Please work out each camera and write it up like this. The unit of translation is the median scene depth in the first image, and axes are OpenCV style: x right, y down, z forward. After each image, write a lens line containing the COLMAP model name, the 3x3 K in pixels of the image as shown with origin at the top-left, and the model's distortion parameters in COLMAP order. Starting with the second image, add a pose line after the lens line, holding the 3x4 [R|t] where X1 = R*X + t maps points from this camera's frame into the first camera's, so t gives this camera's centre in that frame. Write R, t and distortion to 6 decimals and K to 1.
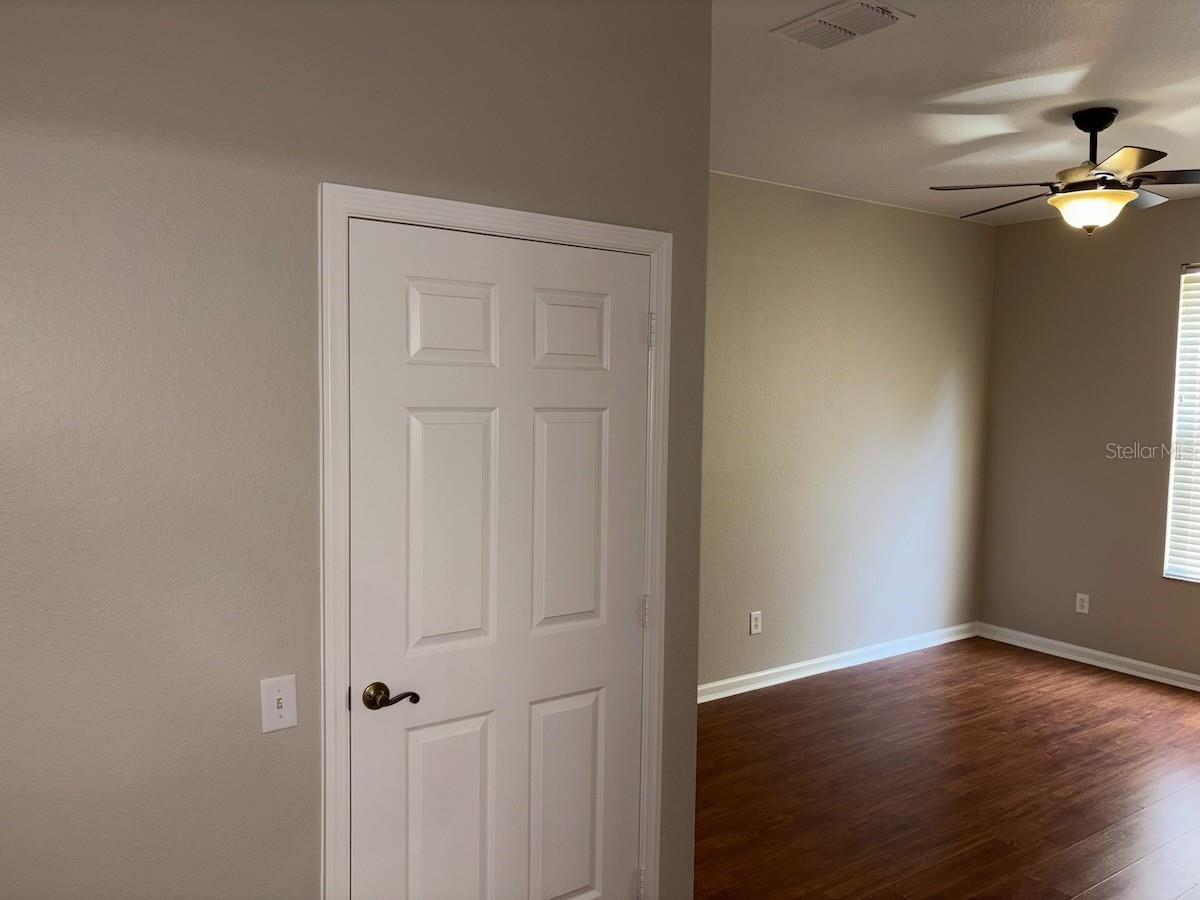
lens RADIAL K [[909.0, 0, 600.0], [0, 909.0, 450.0], [0, 0, 1]] dist [0.008561, 0.003136]
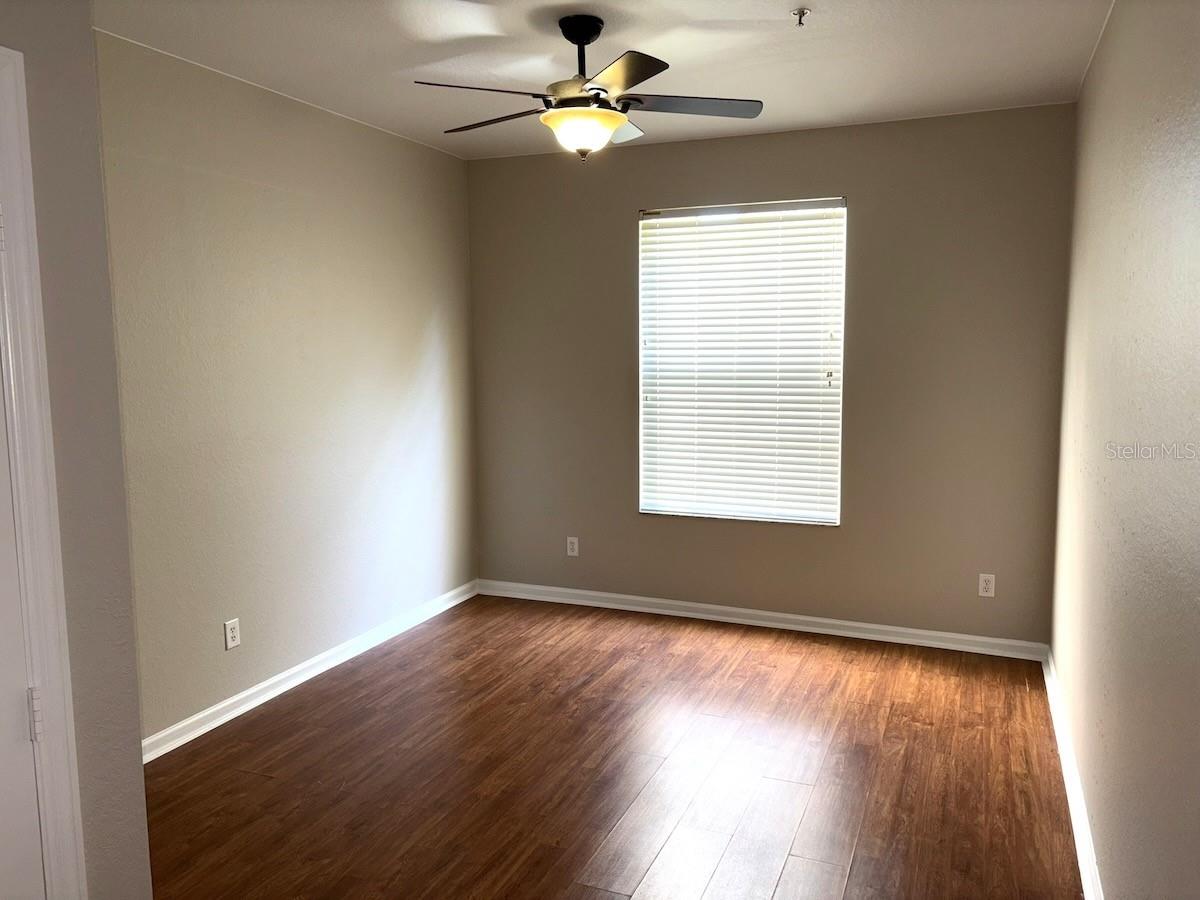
lens RADIAL K [[909.0, 0, 600.0], [0, 909.0, 450.0], [0, 0, 1]] dist [0.008561, 0.003136]
pose [[0.841708, -0.084082, 0.533346, 0.032010], [0.057003, 0.996118, 0.067078, -0.005624], [-0.536915, -0.026058, 0.843234, 0.167081]]
